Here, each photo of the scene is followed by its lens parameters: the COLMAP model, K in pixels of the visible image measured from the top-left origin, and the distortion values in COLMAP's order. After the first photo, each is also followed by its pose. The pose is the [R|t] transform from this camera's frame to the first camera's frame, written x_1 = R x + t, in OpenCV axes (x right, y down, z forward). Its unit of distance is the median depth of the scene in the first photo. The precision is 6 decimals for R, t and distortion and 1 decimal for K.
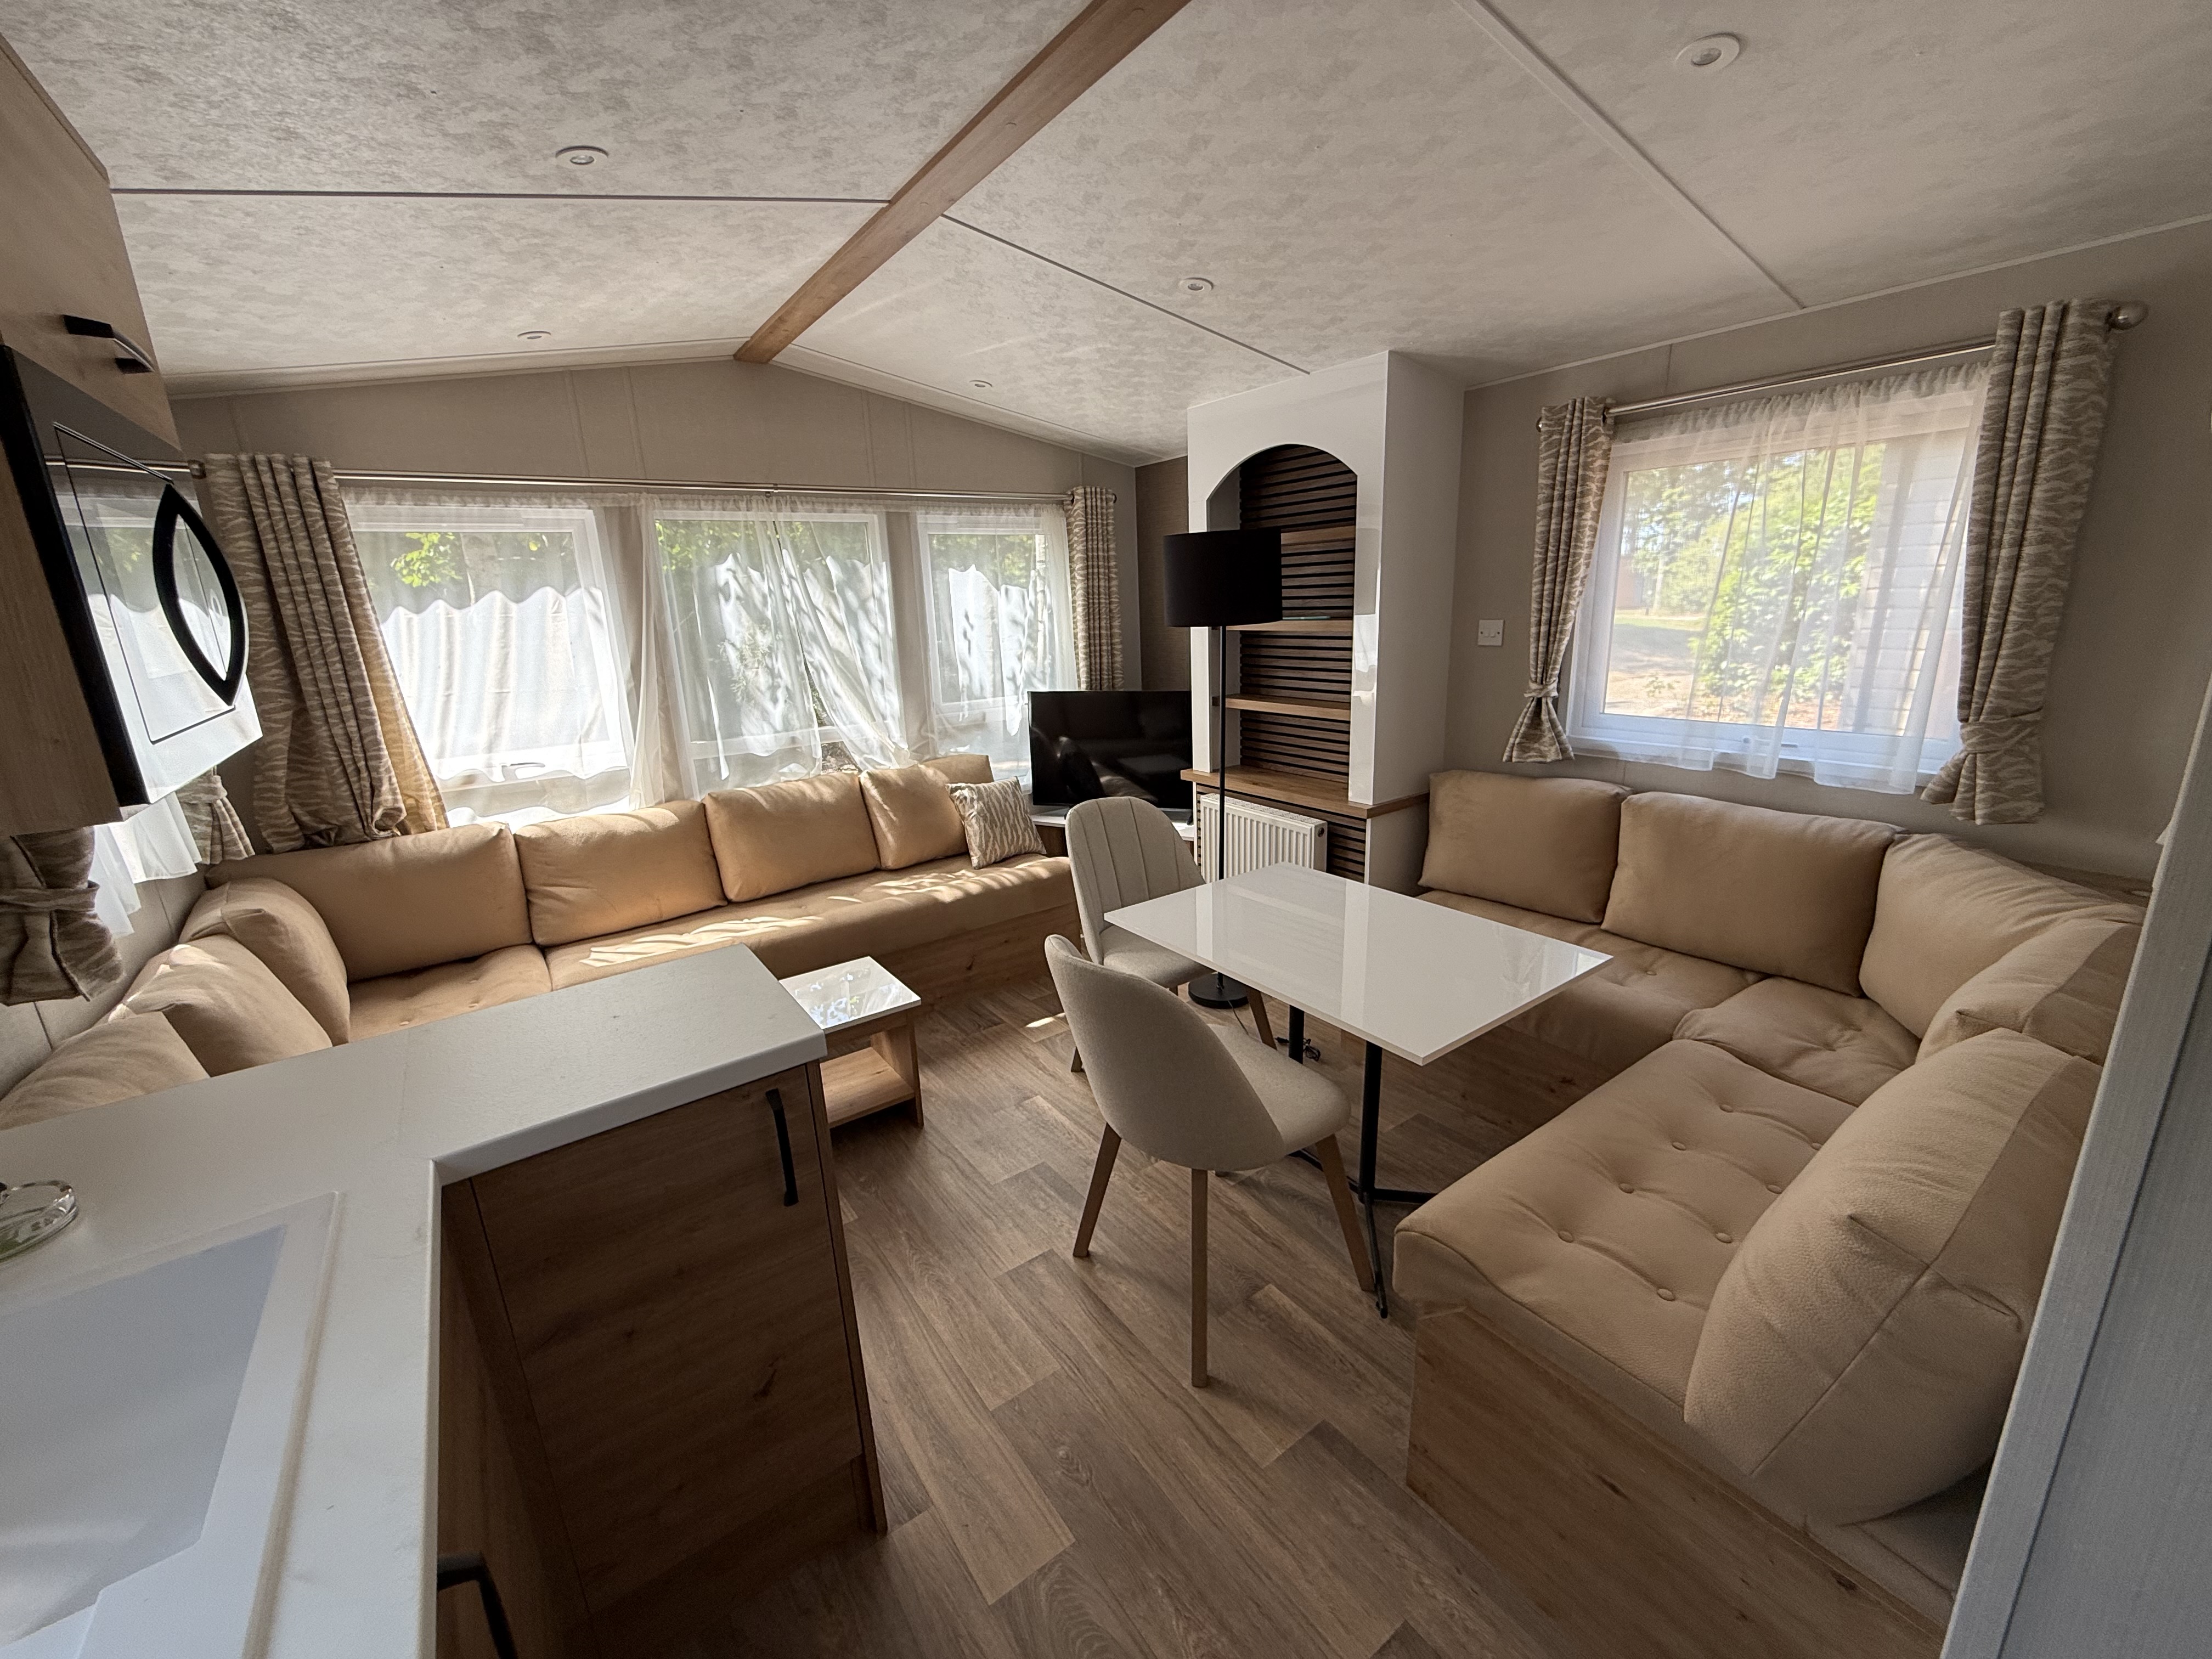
lens RADIAL K [[885.6, 0, 1103.5], [0, 885.6, 821.8], [0, 0, 1]] dist [-0.000027, -0.000372]
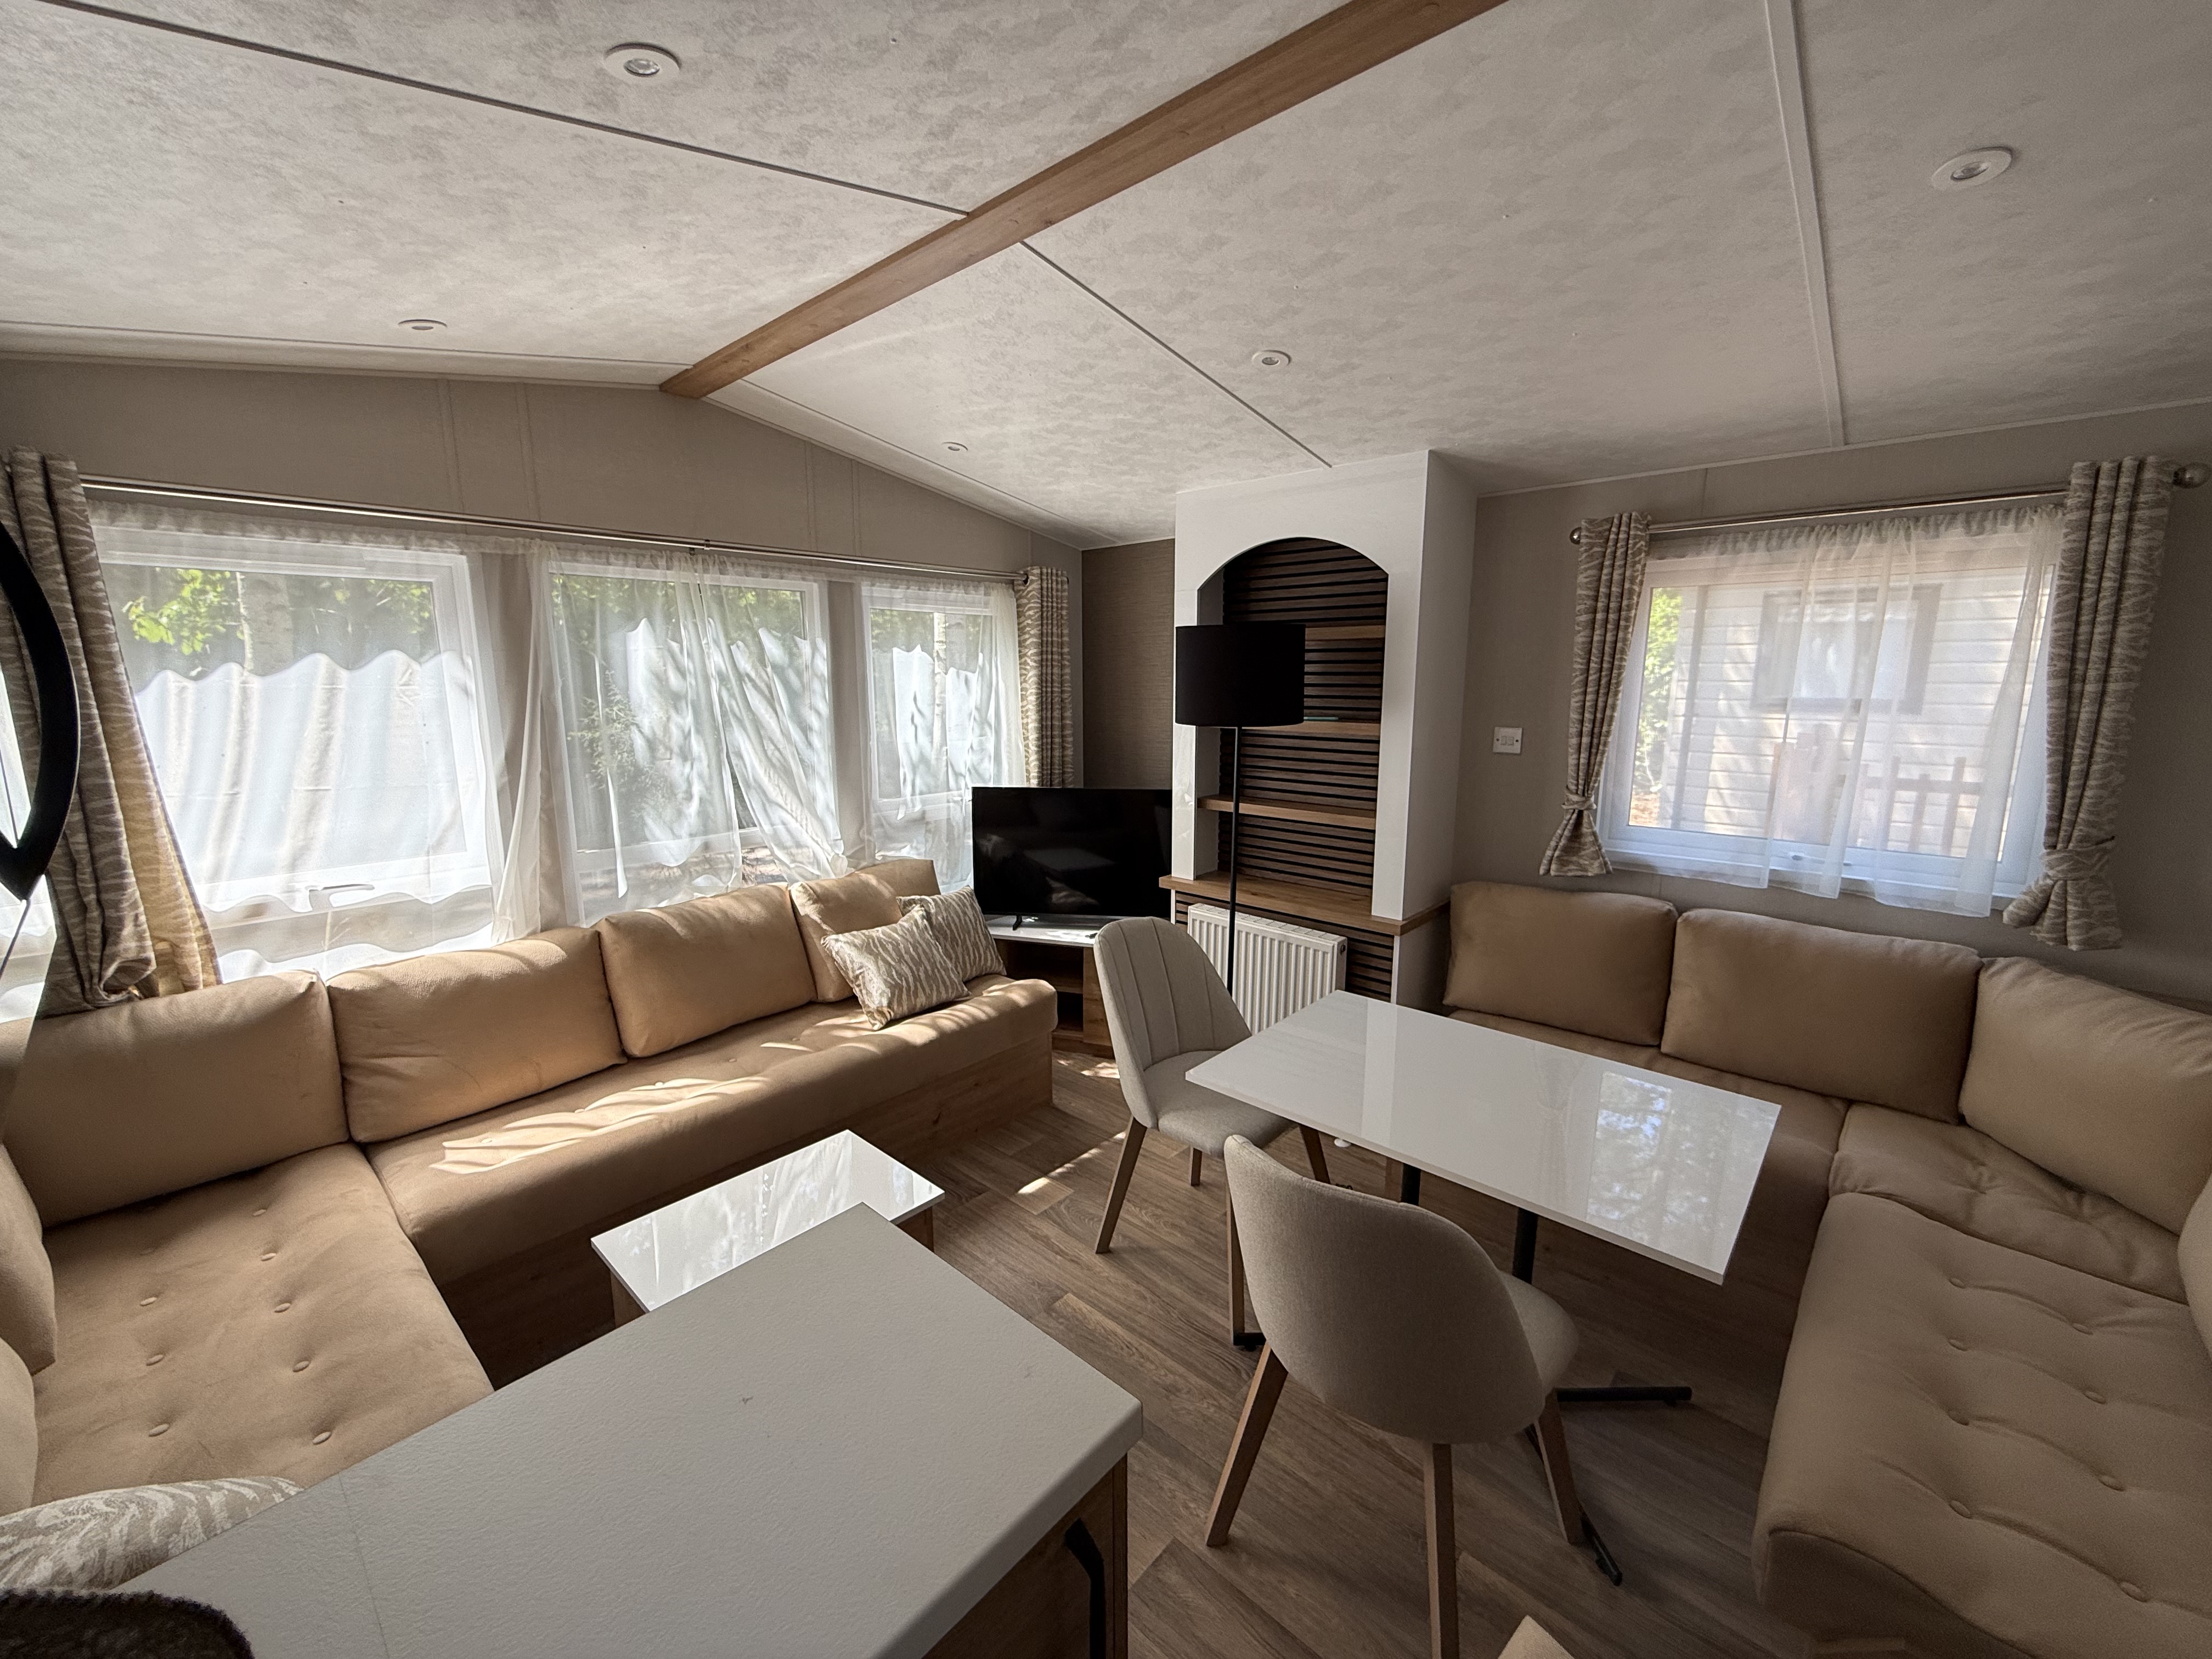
lens RADIAL K [[879.5, 0, 1099.4], [0, 879.5, 822.3], [0, 0, 1]] dist [-0.000578, -0.000393]
pose [[0.977442, 0.002961, 0.211182, -0.213007], [0.015177, 0.996332, -0.084215, -0.051373], [-0.210657, 0.085520, 0.973812, 0.169042]]
